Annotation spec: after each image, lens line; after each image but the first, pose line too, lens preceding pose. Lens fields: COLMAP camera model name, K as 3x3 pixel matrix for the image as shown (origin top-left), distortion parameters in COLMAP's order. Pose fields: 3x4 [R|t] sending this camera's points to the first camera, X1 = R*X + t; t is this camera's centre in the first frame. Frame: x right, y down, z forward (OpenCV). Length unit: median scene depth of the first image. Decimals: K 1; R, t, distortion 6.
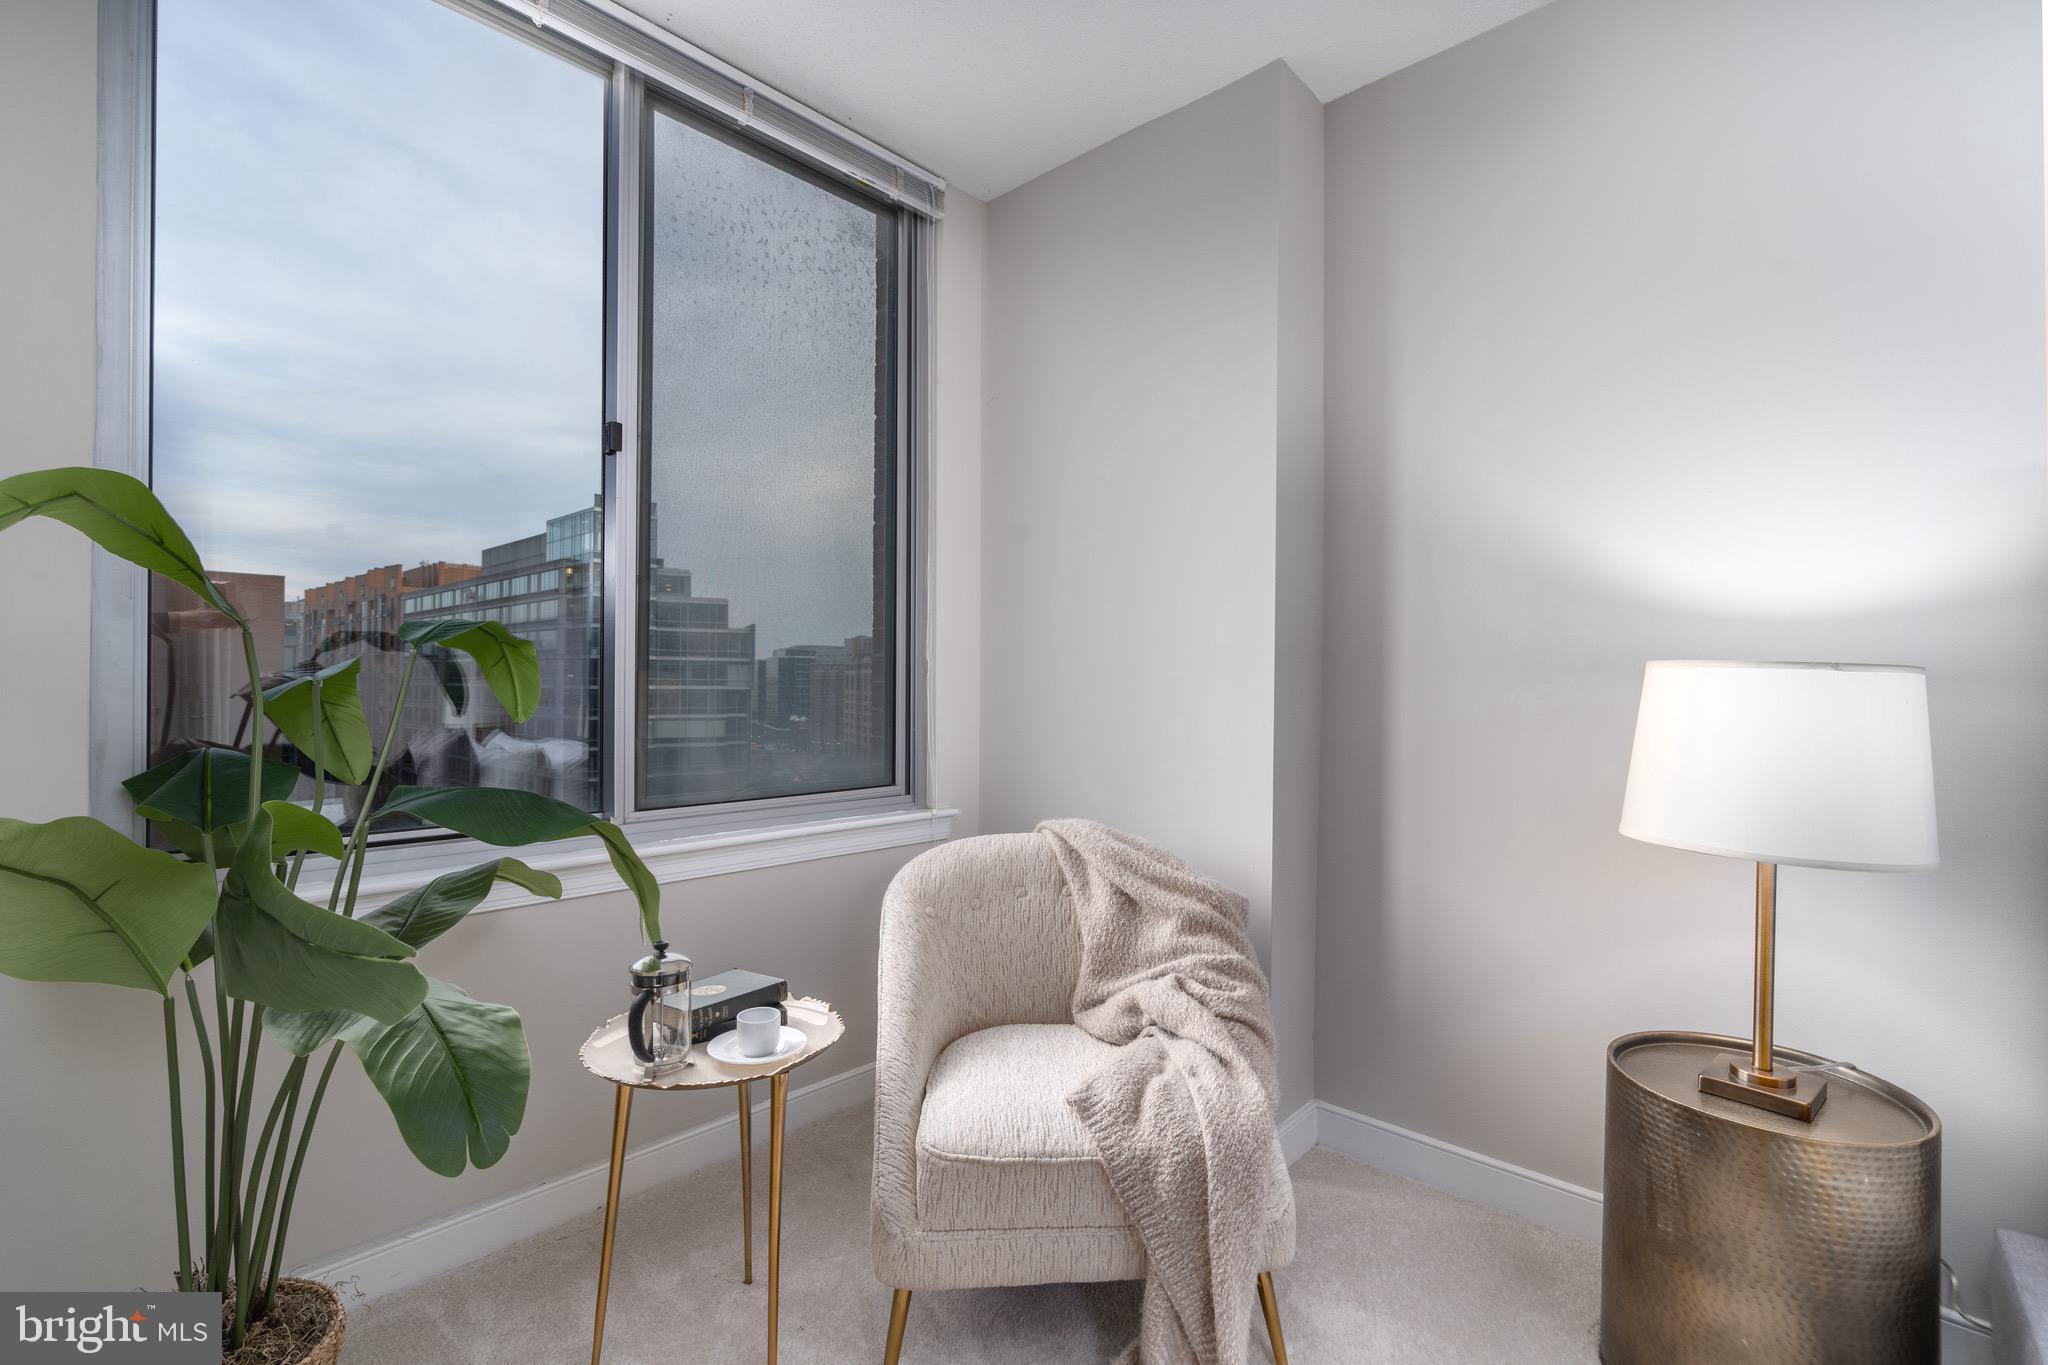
lens RADIAL K [[939.9, 0, 1024.0], [0, 939.9, 682.5], [0, 0, 1]] dist [-0.013618, 0.000539]
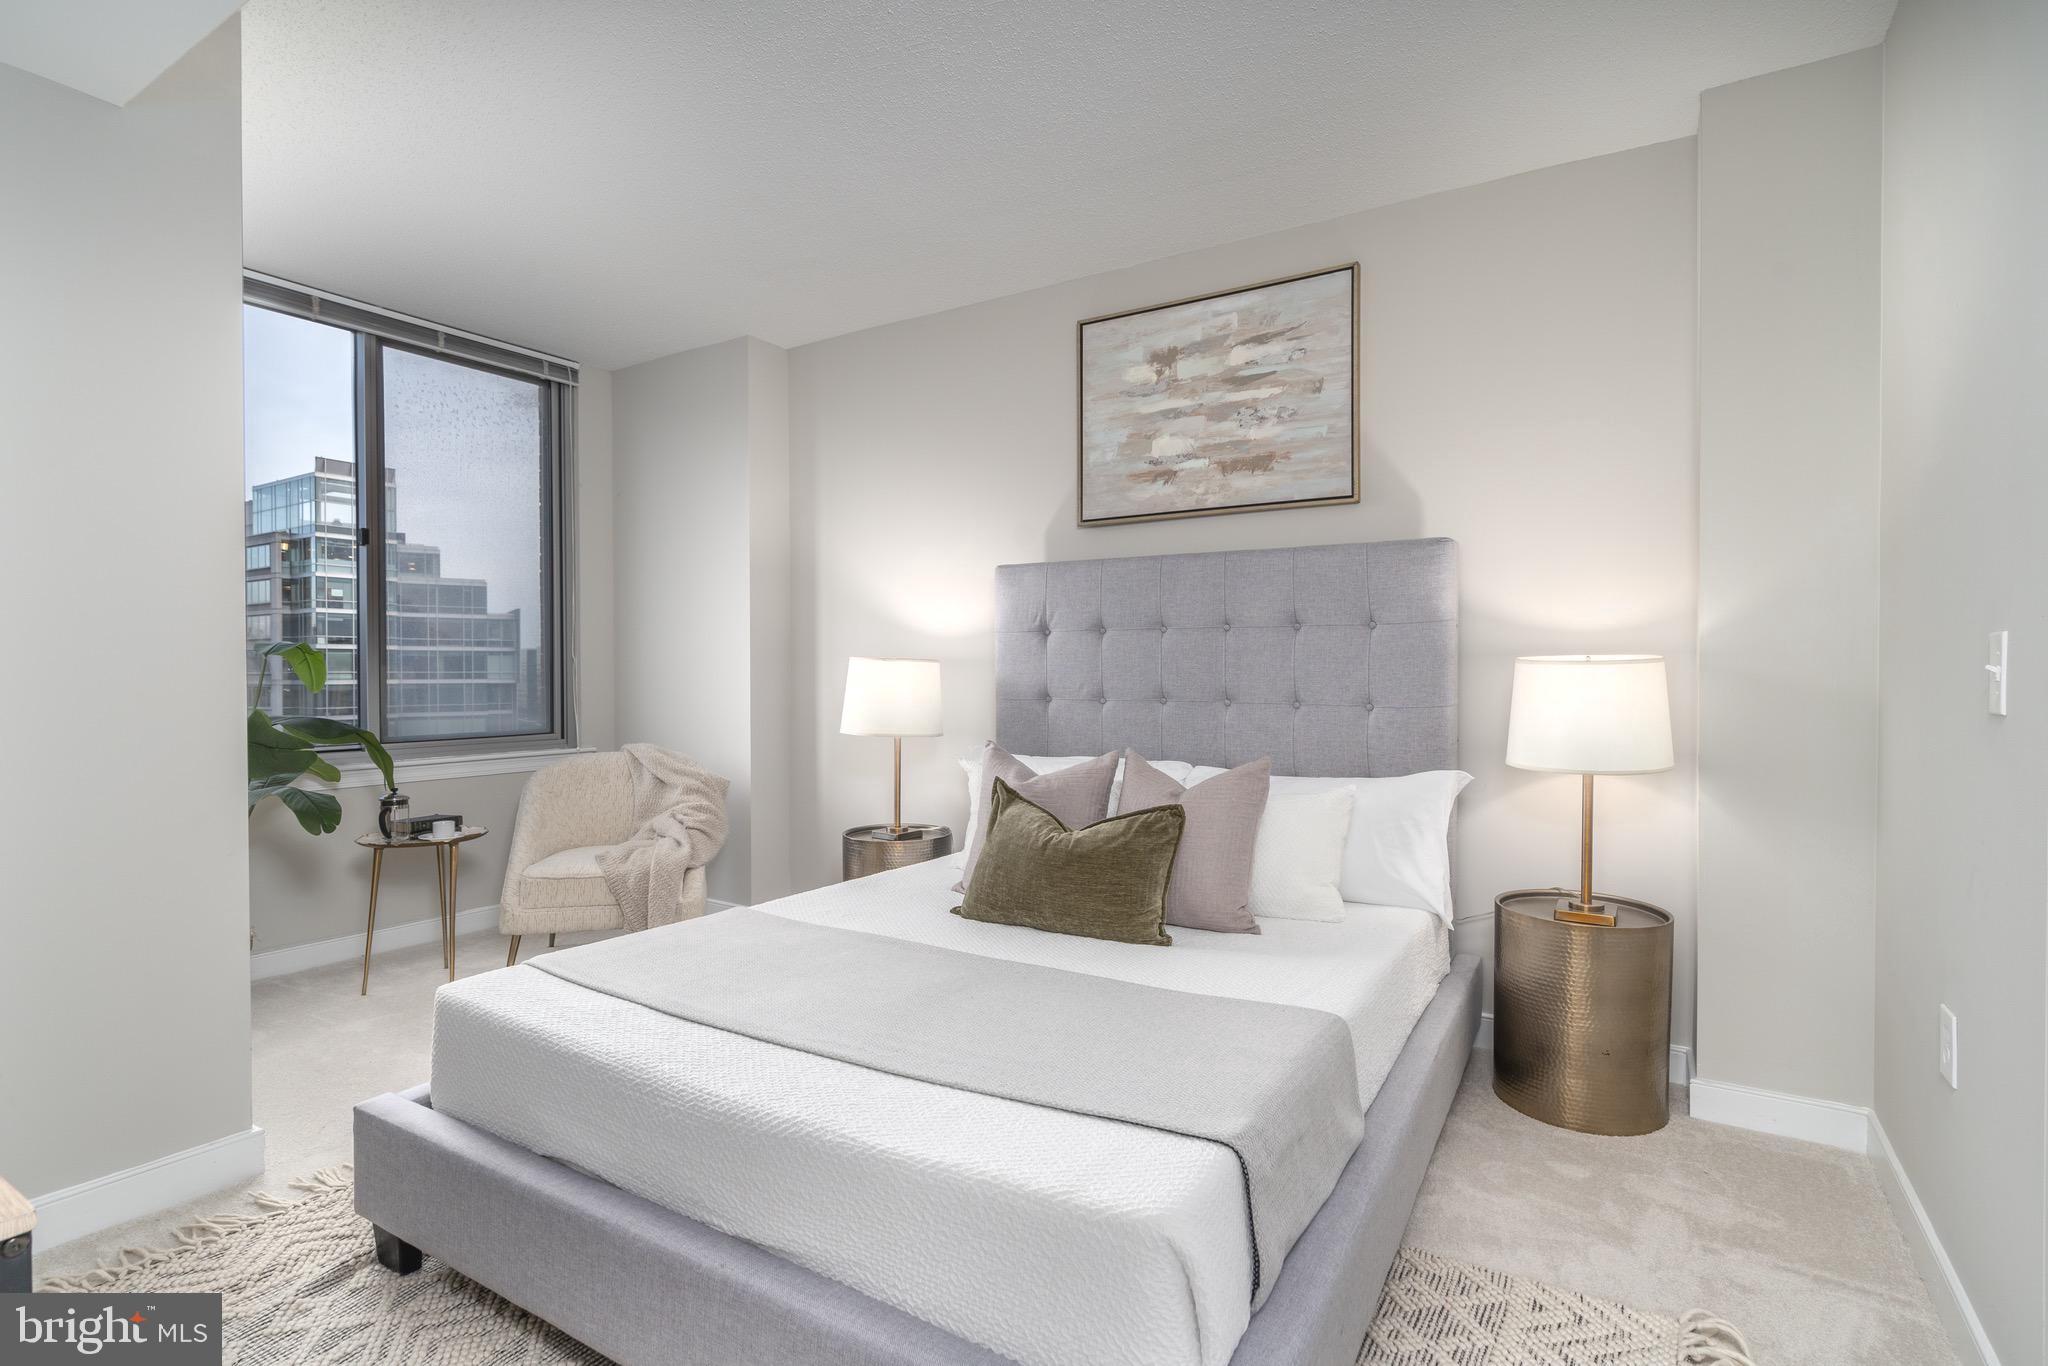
lens RADIAL K [[1019.4, 0, 1024.0], [0, 1019.4, 683.0], [0, 0, 1]] dist [0.001753, 0.000575]
pose [[0.984517, -0.013221, 0.174788, 0.357767], [0.011061, 0.999850, 0.013327, 0.006739], [-0.174938, -0.011188, 0.984516, -0.885266]]
